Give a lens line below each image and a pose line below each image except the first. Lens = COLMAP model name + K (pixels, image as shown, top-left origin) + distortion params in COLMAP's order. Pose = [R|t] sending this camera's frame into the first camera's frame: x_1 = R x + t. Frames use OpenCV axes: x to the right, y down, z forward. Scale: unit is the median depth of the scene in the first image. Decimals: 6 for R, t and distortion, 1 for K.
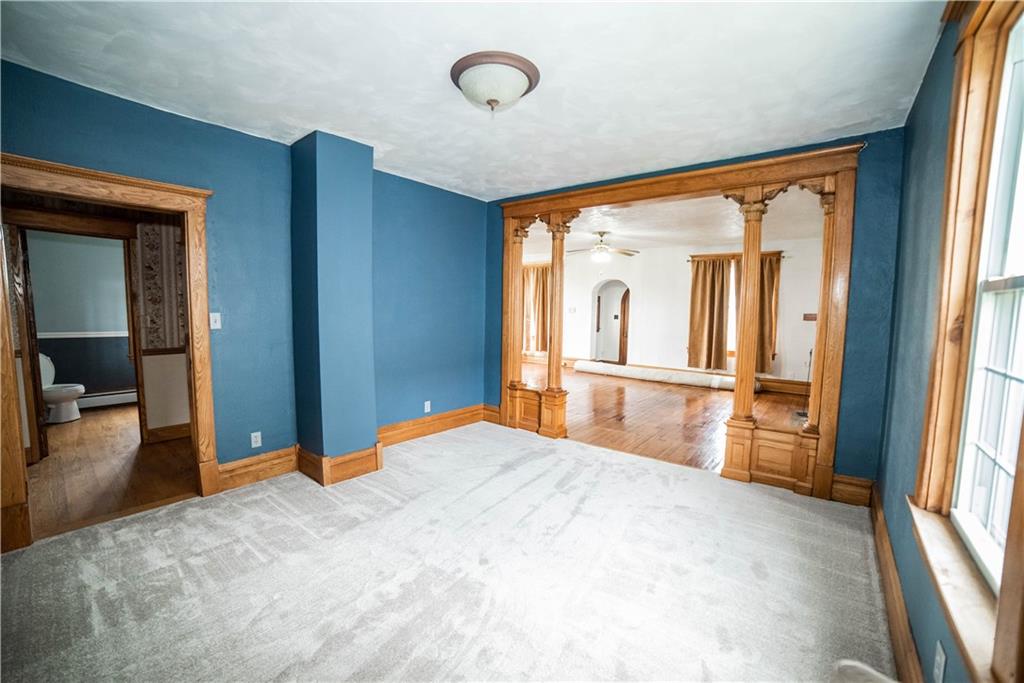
lens RADIAL K [[424.7, 0, 513.5], [0, 424.7, 341.3], [0, 0, 1]] dist [-0.102259, 0.036739]
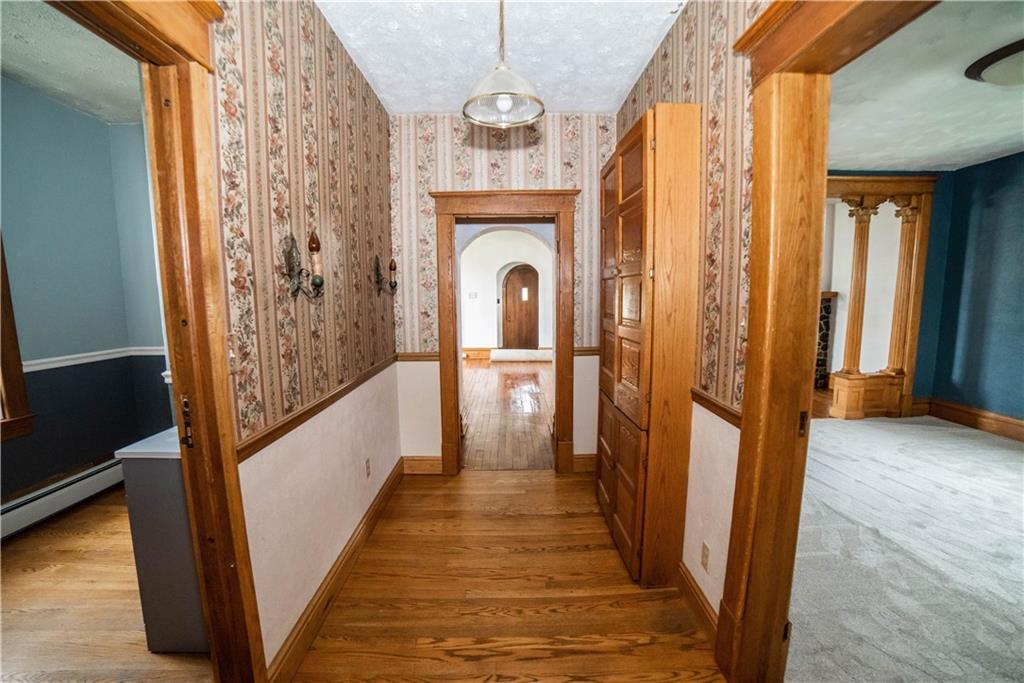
lens RADIAL K [[424.7, 0, 513.5], [0, 424.7, 341.3], [0, 0, 1]] dist [-0.102259, 0.036739]
pose [[0.769207, -0.095316, 0.631851, -1.155623], [0.074154, 0.995447, 0.059890, -0.074518], [-0.634683, 0.000787, 0.772772, 0.738920]]
